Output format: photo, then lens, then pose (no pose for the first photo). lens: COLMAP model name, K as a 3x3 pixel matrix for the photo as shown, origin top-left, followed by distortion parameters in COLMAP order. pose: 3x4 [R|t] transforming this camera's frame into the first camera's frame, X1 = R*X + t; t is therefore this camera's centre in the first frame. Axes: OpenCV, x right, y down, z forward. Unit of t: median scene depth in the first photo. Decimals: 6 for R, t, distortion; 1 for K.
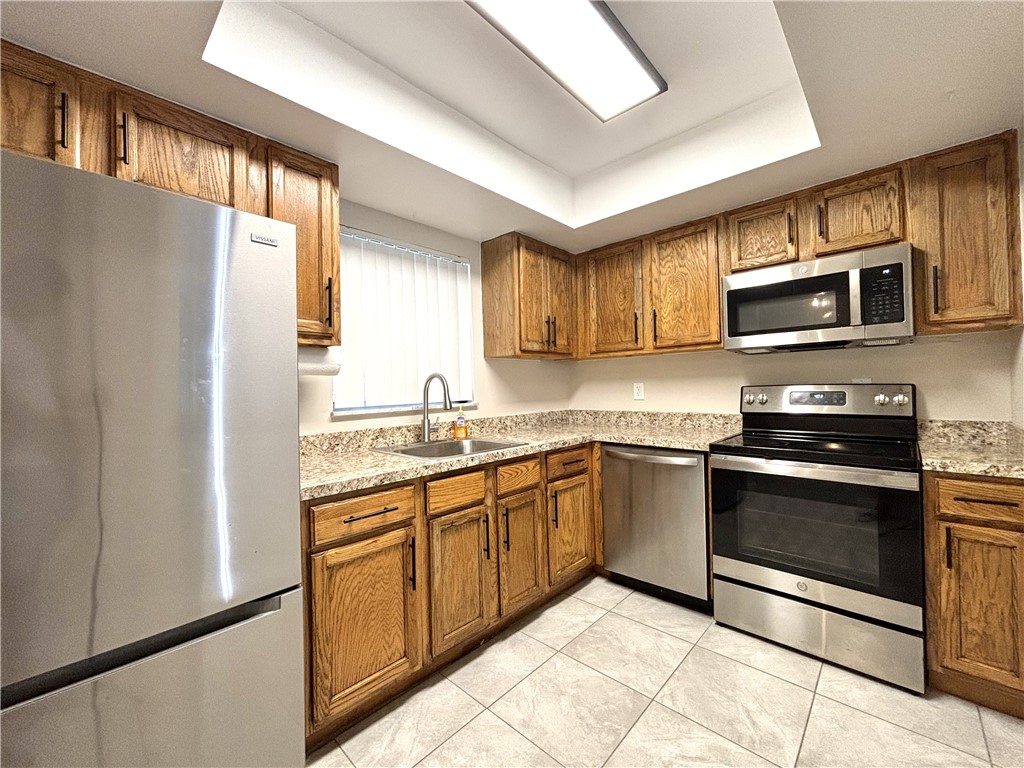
lens RADIAL K [[412.0, 0, 512.0], [0, 412.0, 384.0], [0, 0, 1]] dist [-0.003401, -0.000856]
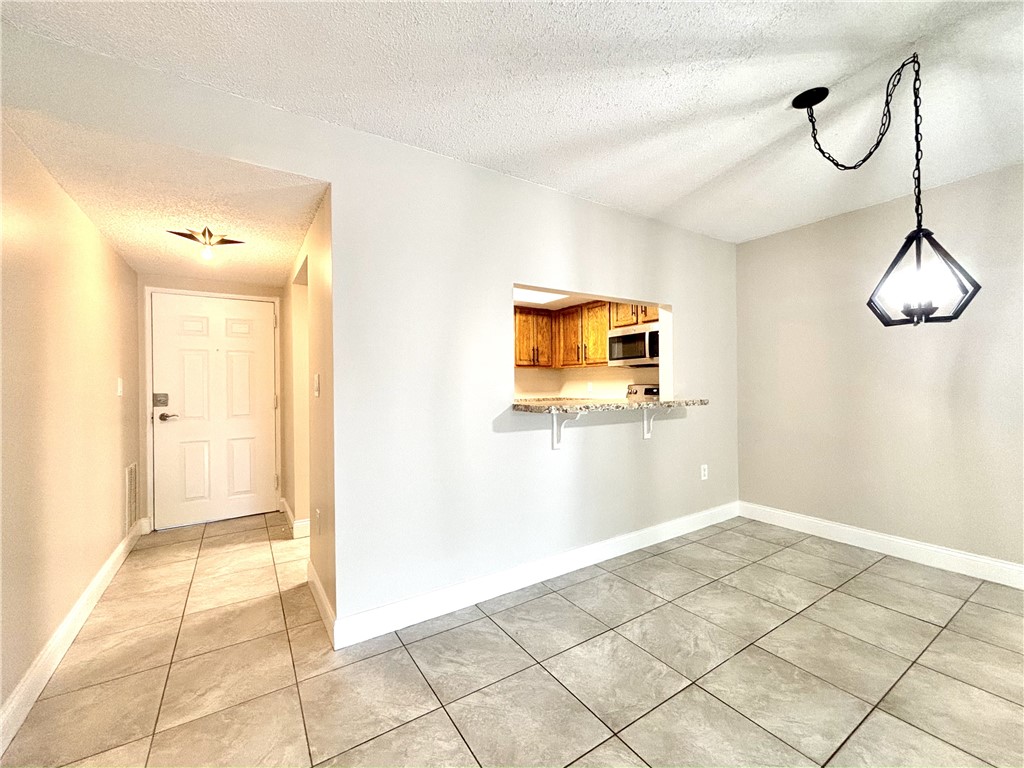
lens RADIAL K [[430.6, 0, 514.8], [0, 430.6, 382.9], [0, 0, 1]] dist [-0.000339, -0.000698]
pose [[0.972991, 0.011683, -0.230548, 0.568144], [-0.010317, 0.999921, 0.007130, -0.013367], [0.230613, -0.004558, 0.973035, -1.169134]]
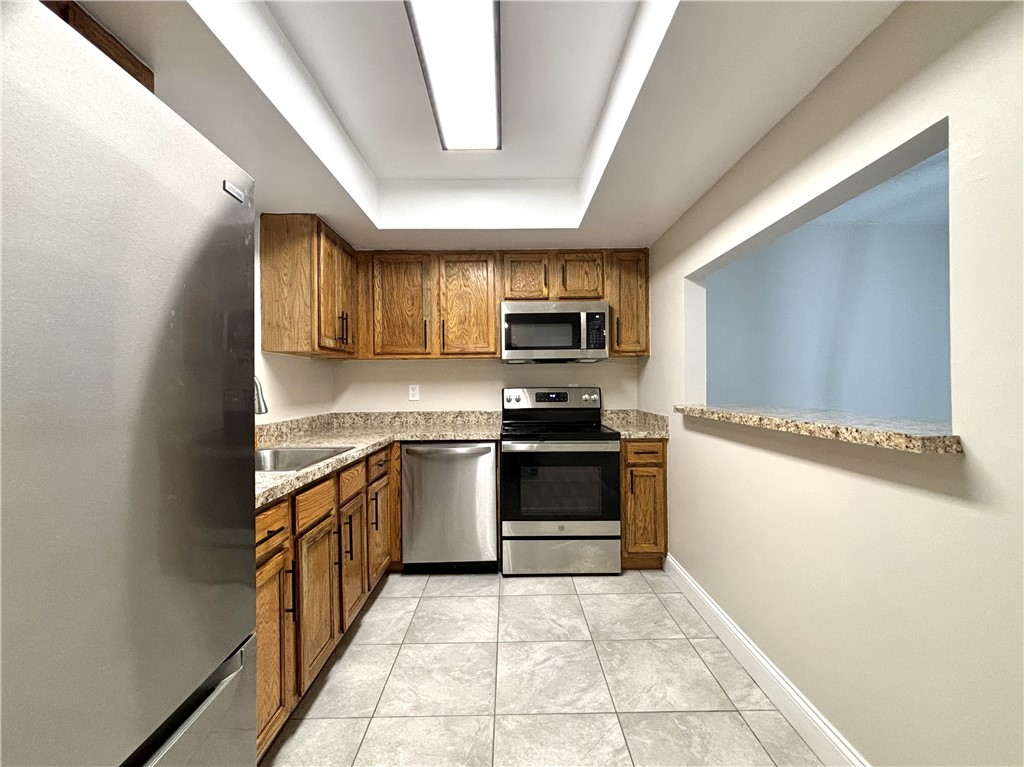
lens RADIAL K [[430.6, 0, 514.8], [0, 430.6, 382.4], [0, 0, 1]] dist [-0.000339, -0.000698]
pose [[0.718549, 0.017485, 0.695256, -0.378746], [-0.010066, 0.999841, -0.014742, 0.006785], [-0.695403, 0.003595, 0.718611, 0.023470]]
